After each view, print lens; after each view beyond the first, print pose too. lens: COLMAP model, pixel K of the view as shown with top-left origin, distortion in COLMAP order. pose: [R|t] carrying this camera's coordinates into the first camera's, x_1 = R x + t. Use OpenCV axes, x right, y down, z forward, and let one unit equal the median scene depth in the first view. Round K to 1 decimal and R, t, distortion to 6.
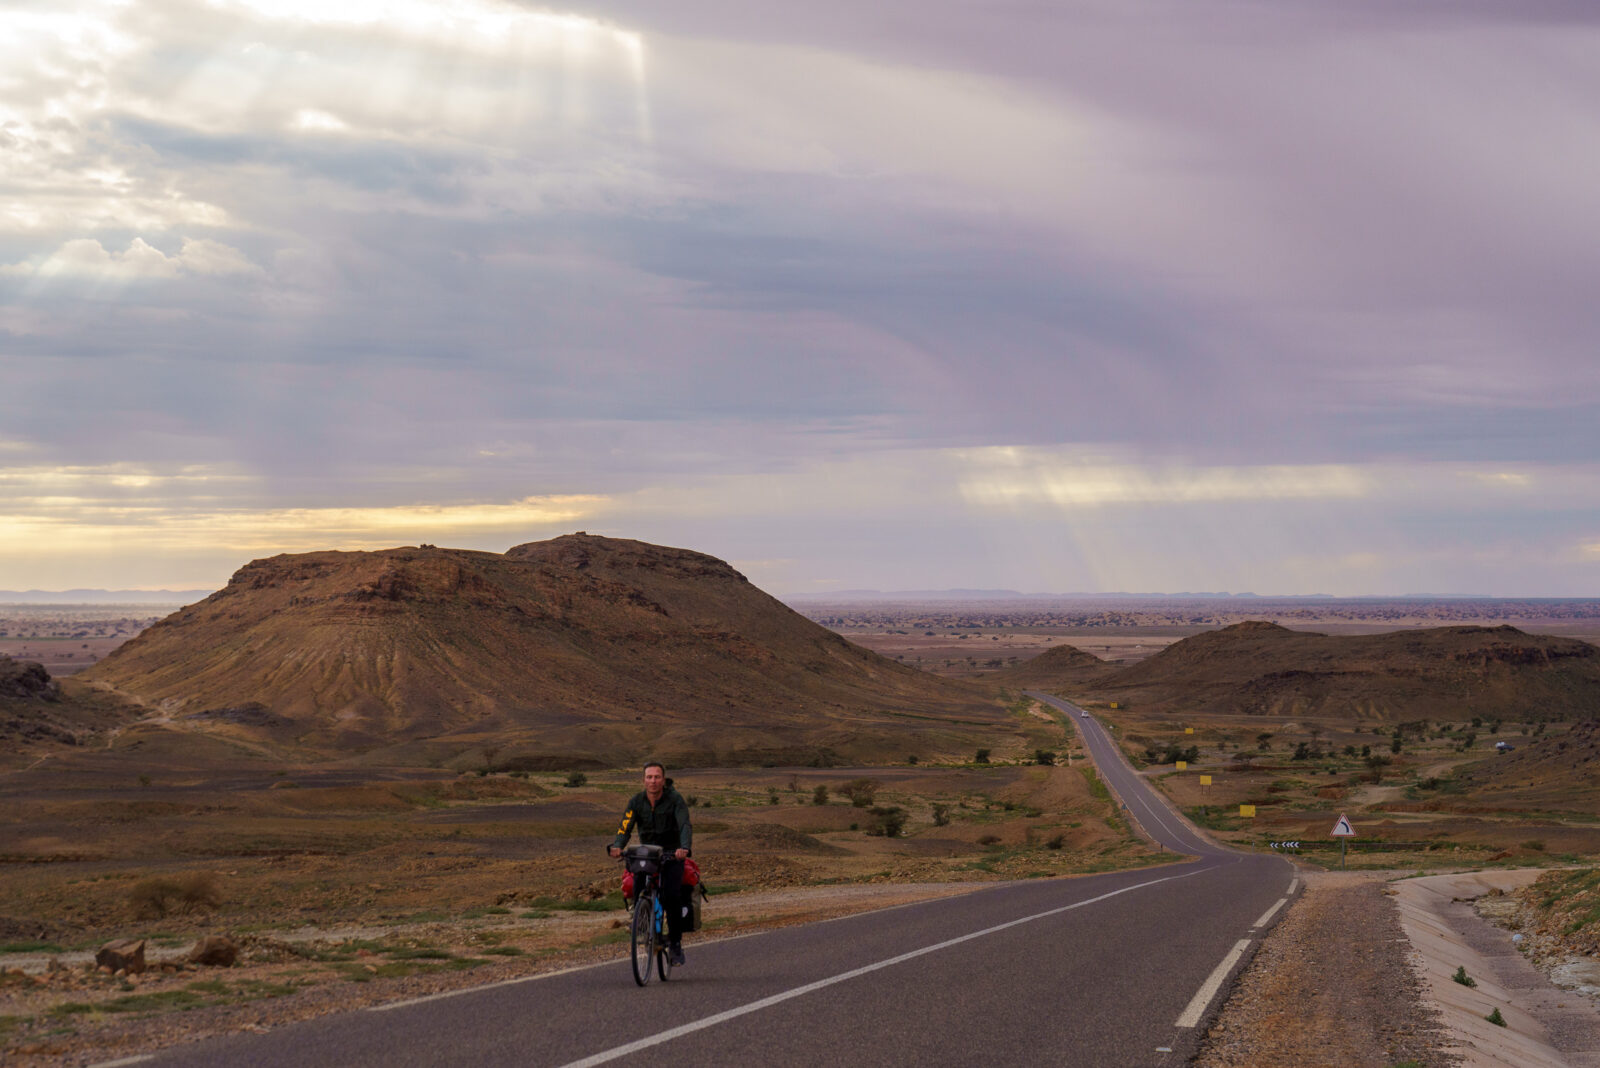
lens RADIAL K [[3750.7, 0, 795.2], [0, 3750.7, 523.9], [0, 0, 1]] dist [0.043109, 0.000000]
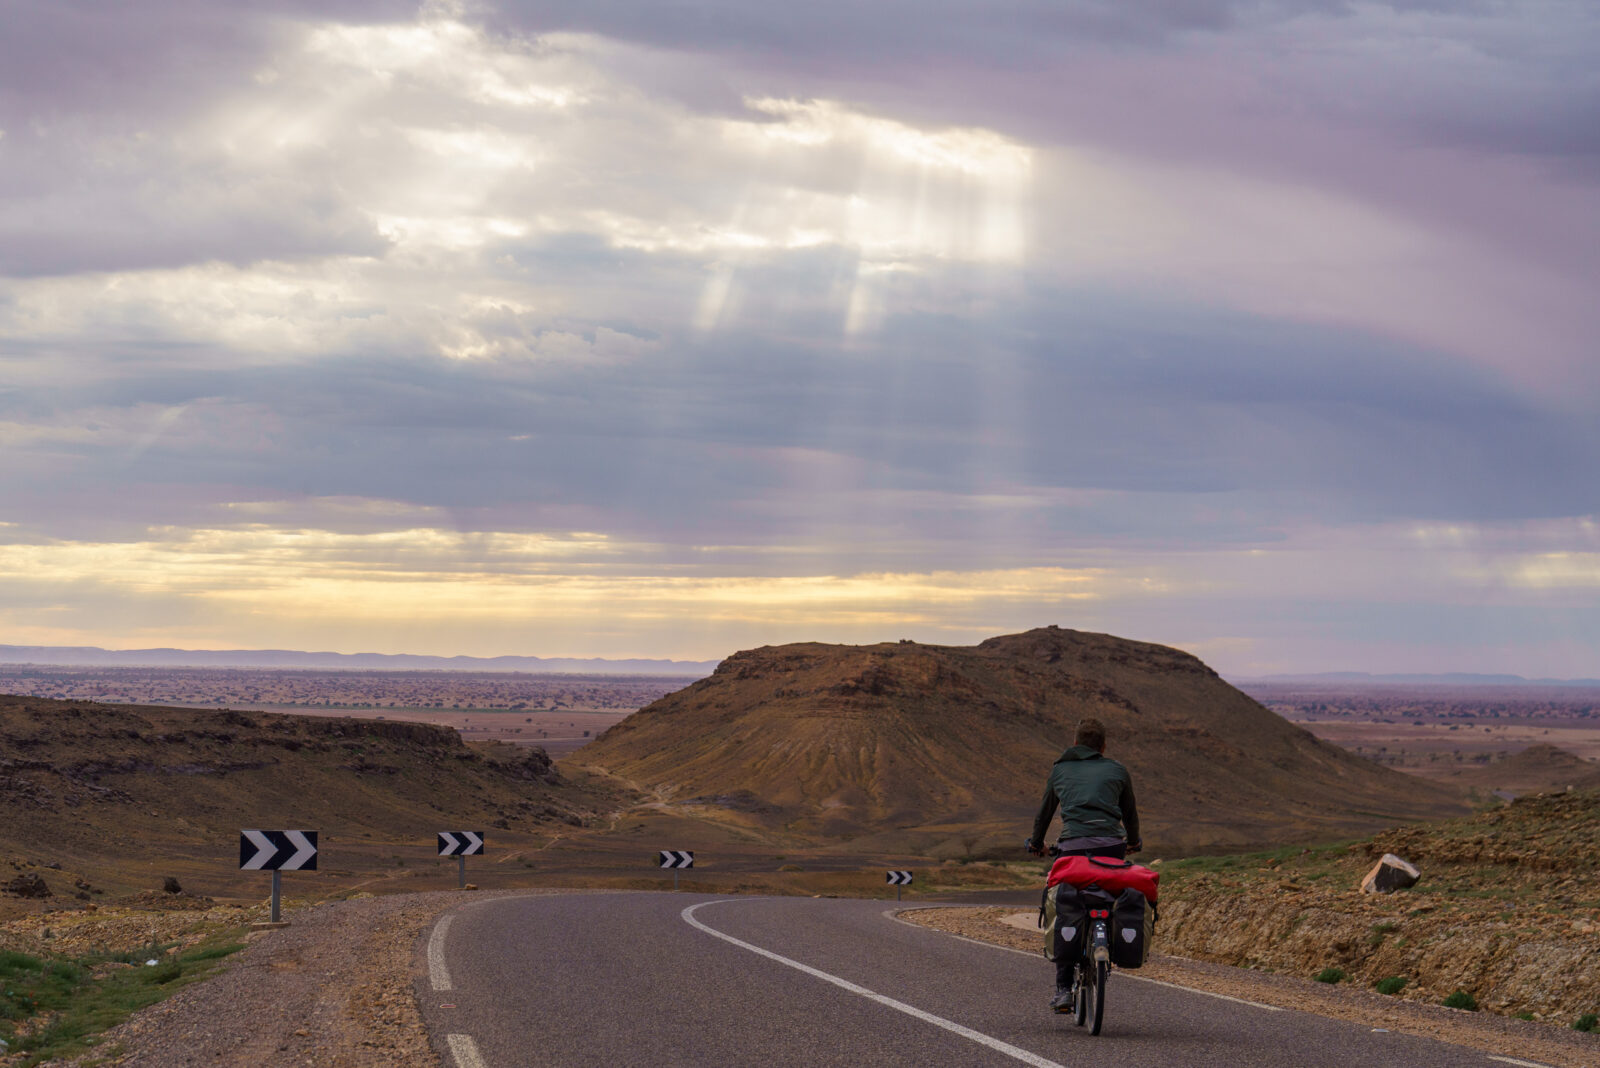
lens RADIAL K [[4270.7, 0, 791.5], [0, 4270.7, 540.8], [0, 0, 1]] dist [-0.040708, 0.000000]
pose [[0.993257, 0.013540, -0.115139, 0.005939], [-0.014627, 0.999856, -0.008601, -0.011653], [0.115006, 0.010227, 0.993312, -0.180526]]
